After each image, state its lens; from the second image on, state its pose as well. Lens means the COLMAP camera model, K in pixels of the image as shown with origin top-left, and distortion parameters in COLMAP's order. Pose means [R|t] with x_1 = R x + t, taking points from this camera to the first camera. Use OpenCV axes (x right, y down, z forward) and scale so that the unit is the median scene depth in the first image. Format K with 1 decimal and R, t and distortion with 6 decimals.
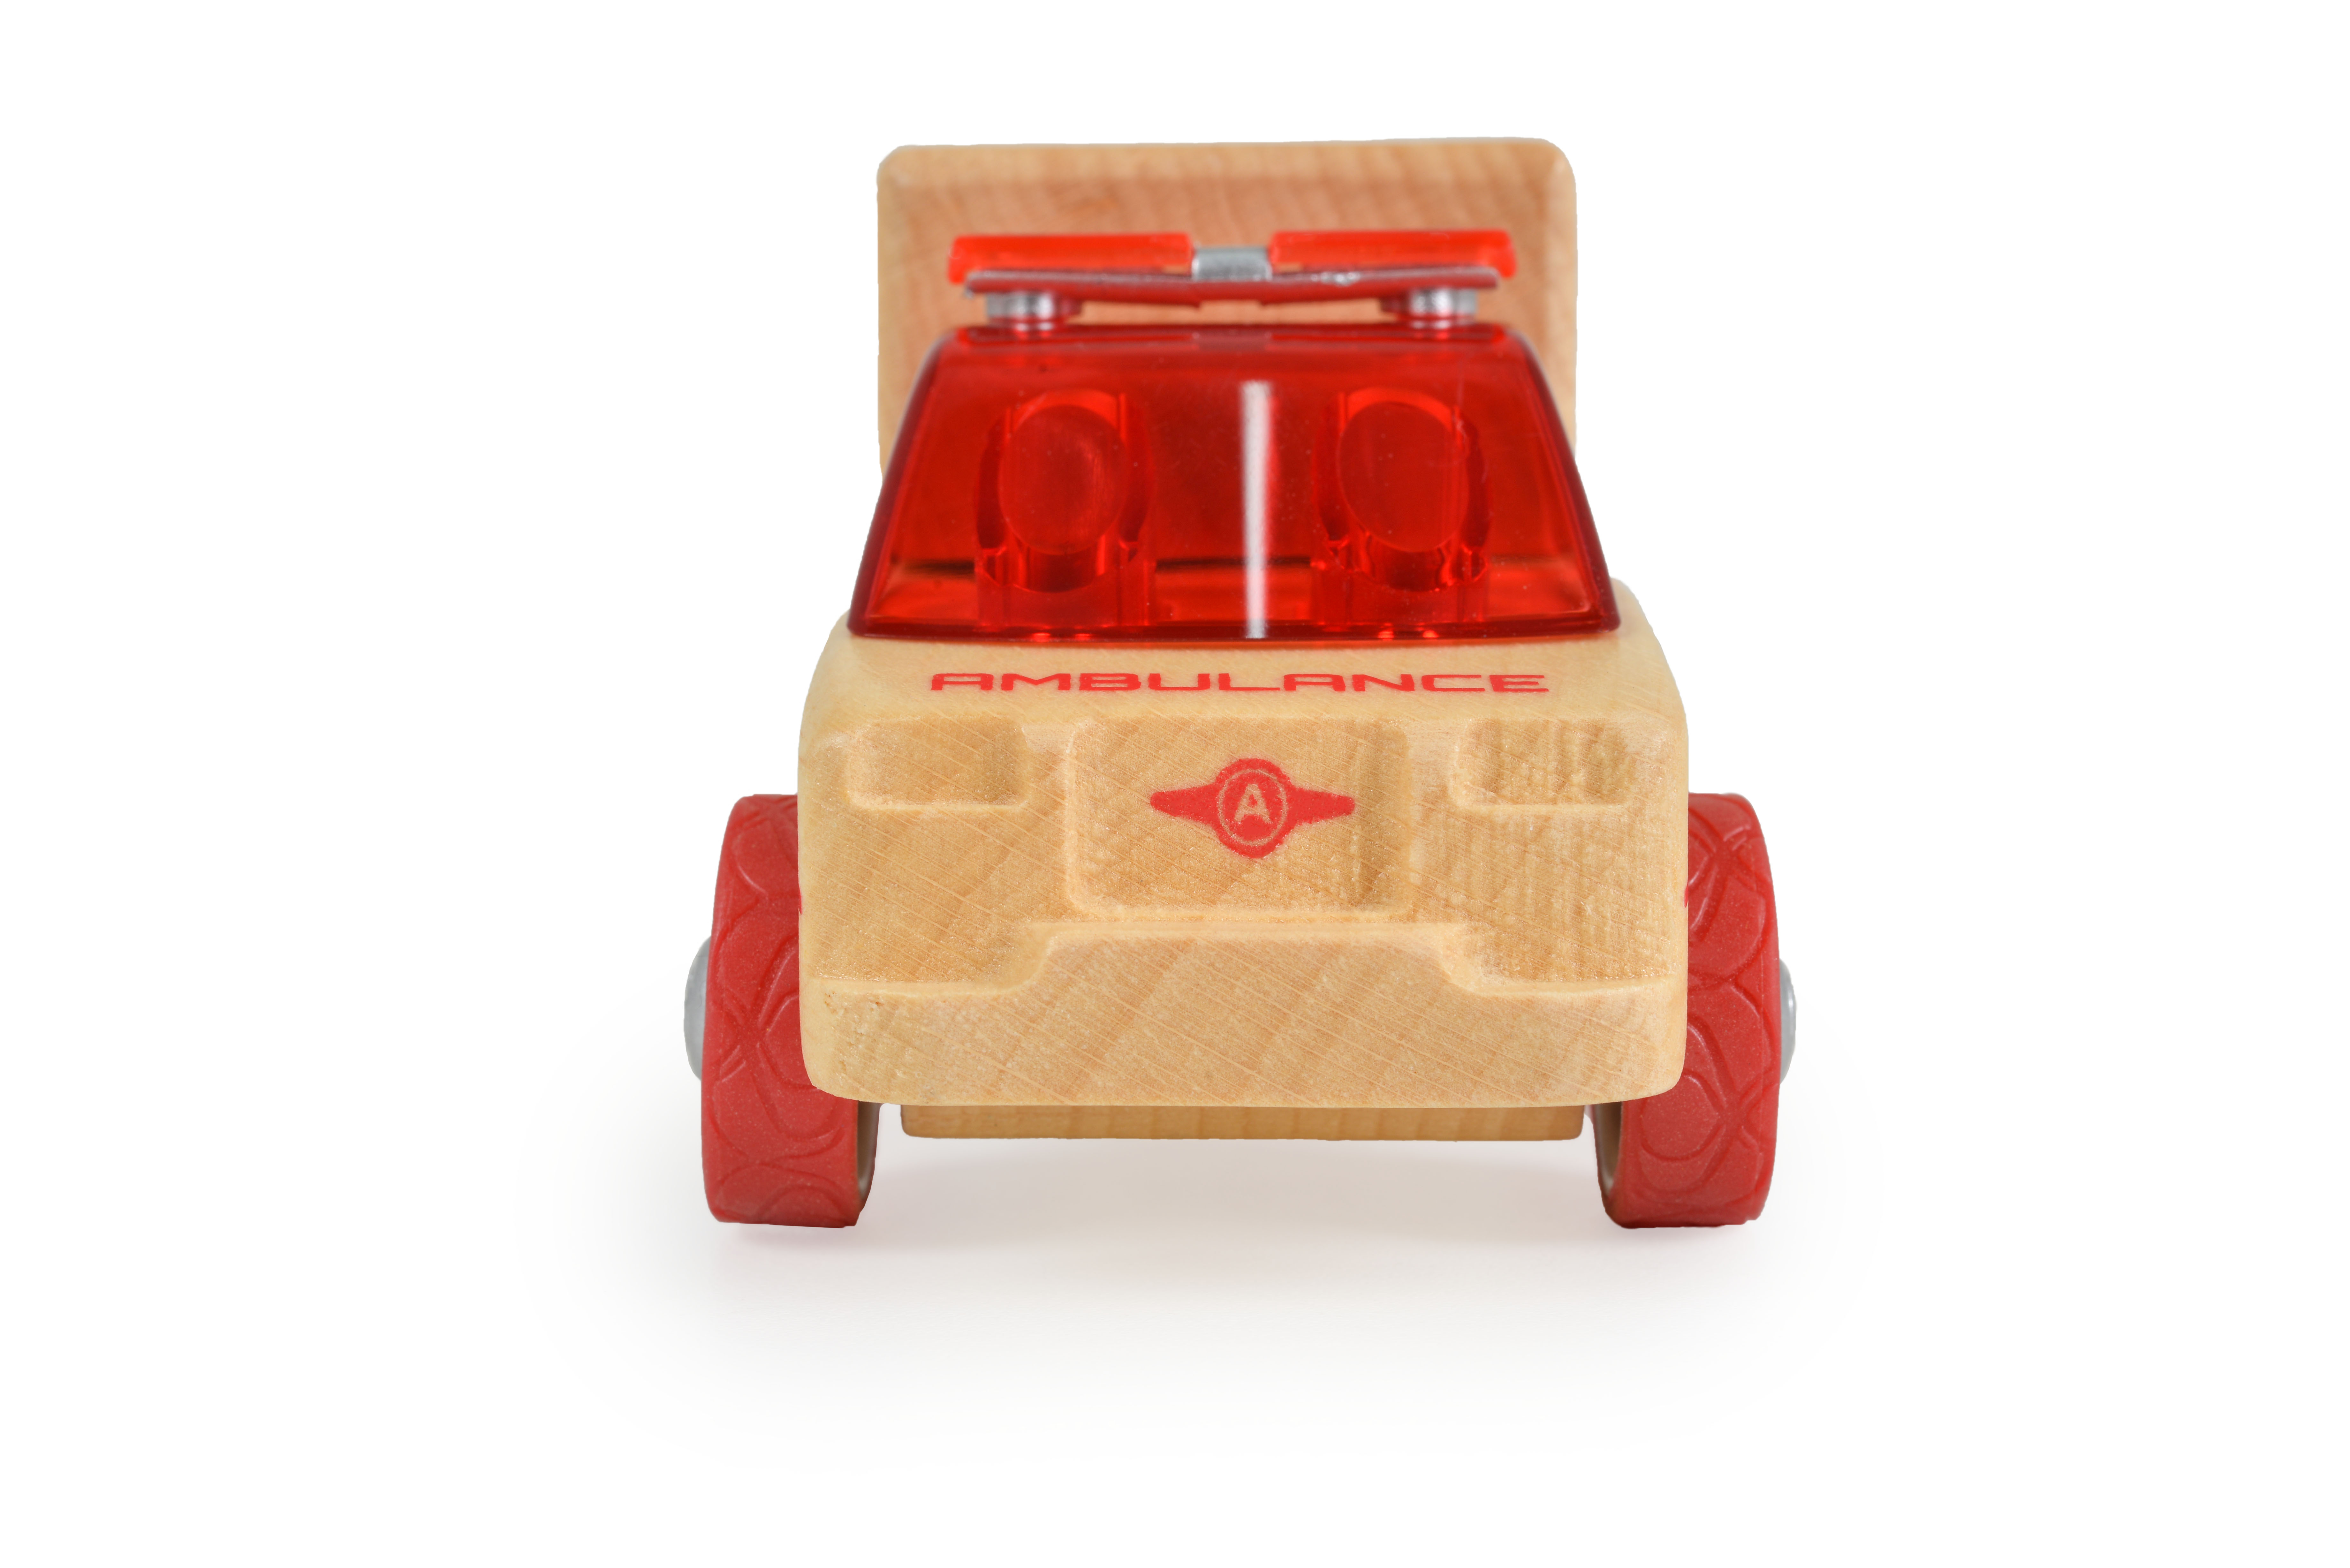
lens RADIAL K [[4022.8, 0, 1175.0], [0, 4022.8, 784.0], [0, 0, 1]] dist [0.155025, 0.080034]
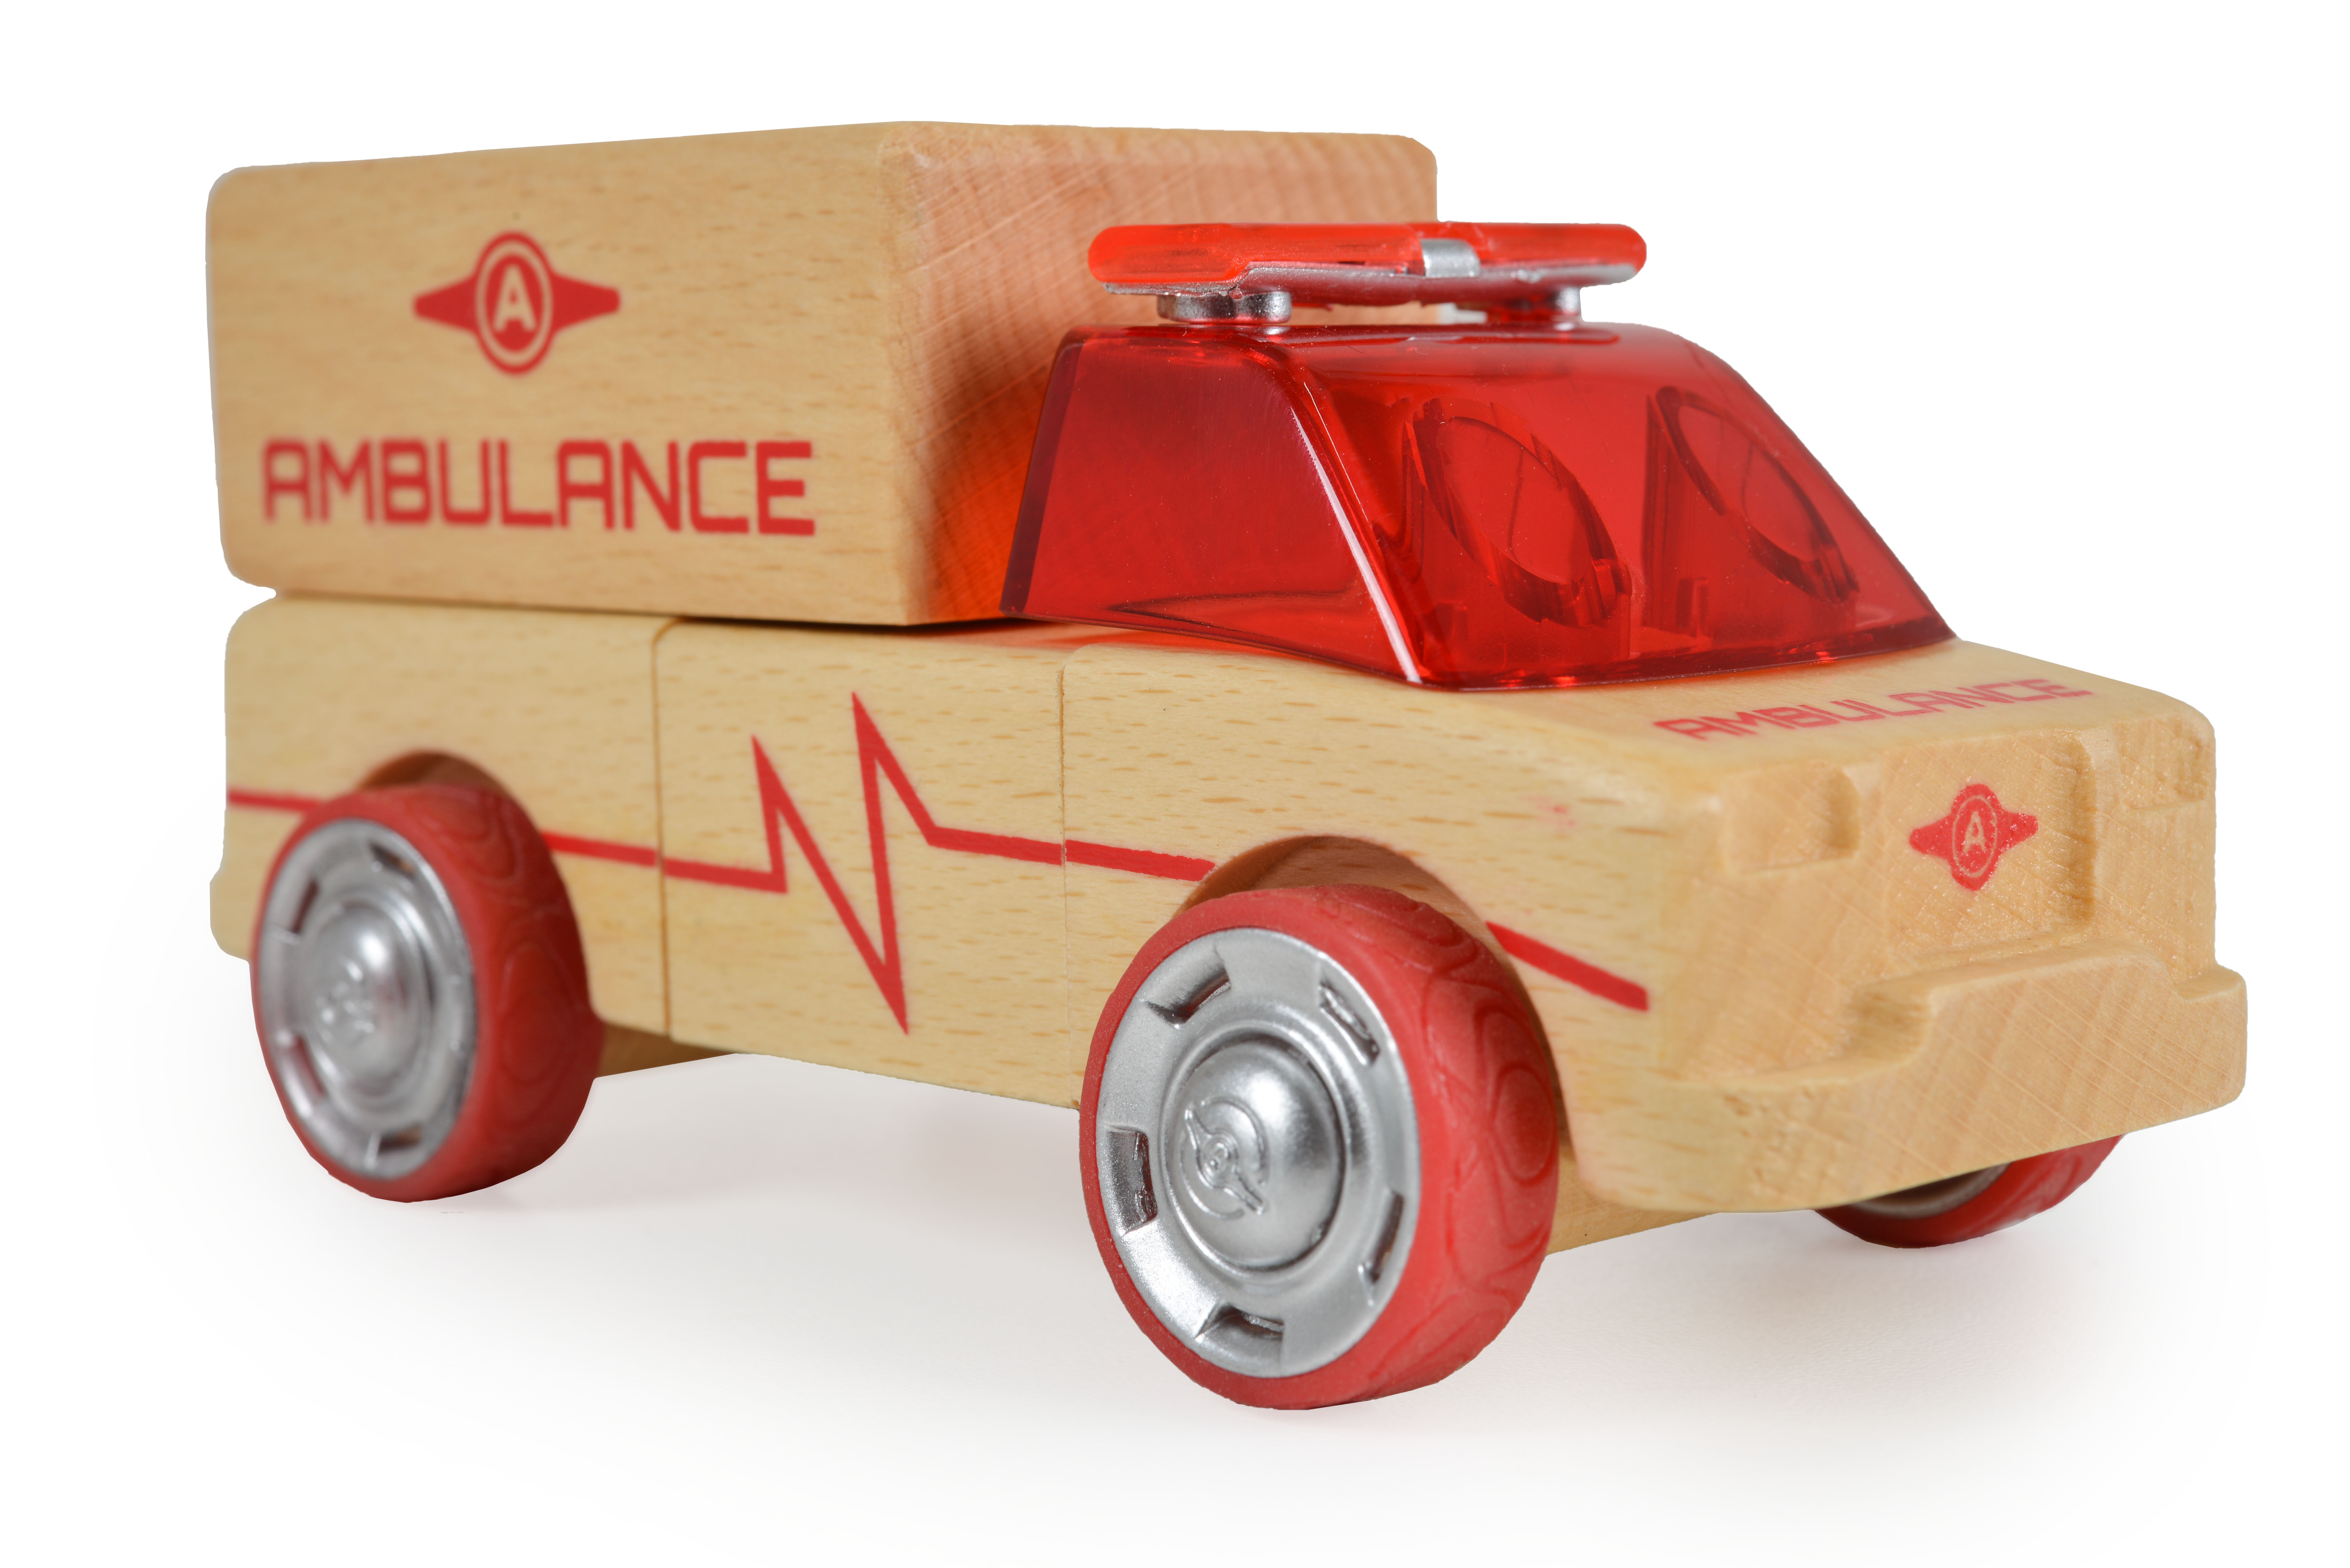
lens RADIAL K [[4022.8, 0, 1175.0], [0, 4022.8, 784.0], [0, 0, 1]] dist [0.155025, 0.080034]
pose [[0.708977, -0.087007, 0.699844, -0.772980], [0.087892, 0.995524, 0.034728, -0.055538], [-0.699733, 0.036889, 0.713451, 0.456207]]
